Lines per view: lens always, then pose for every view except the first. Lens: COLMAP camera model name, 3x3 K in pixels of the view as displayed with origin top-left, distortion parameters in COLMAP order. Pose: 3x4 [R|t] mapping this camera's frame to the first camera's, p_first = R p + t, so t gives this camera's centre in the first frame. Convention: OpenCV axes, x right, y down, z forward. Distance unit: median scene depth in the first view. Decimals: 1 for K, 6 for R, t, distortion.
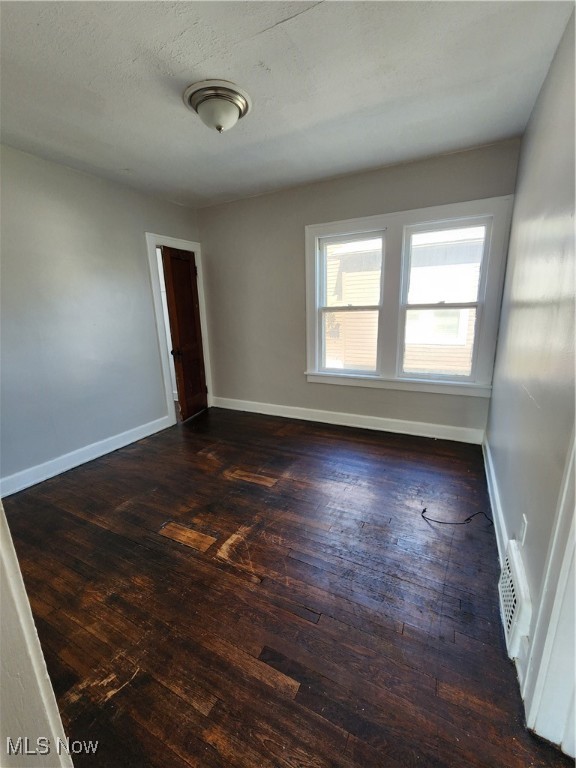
lens RADIAL K [[318.1, 0, 289.4], [0, 318.1, 384.8], [0, 0, 1]] dist [-0.001747, 0.000735]
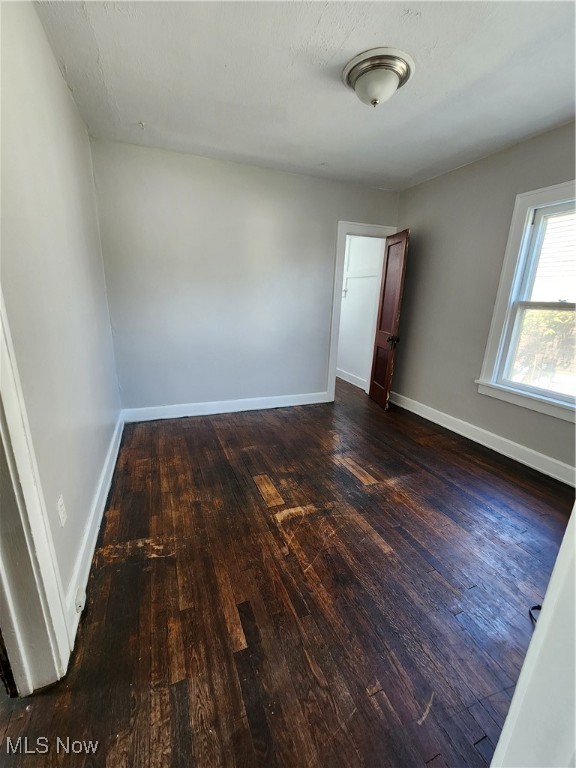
lens RADIAL K [[318.1, 0, 289.4], [0, 318.1, 384.8], [0, 0, 1]] dist [-0.001747, 0.000735]
pose [[0.760687, 0.226653, -0.608263, 0.343079], [-0.207069, 0.972832, 0.103541, -0.025542], [0.615206, 0.047190, 0.786953, 0.127177]]
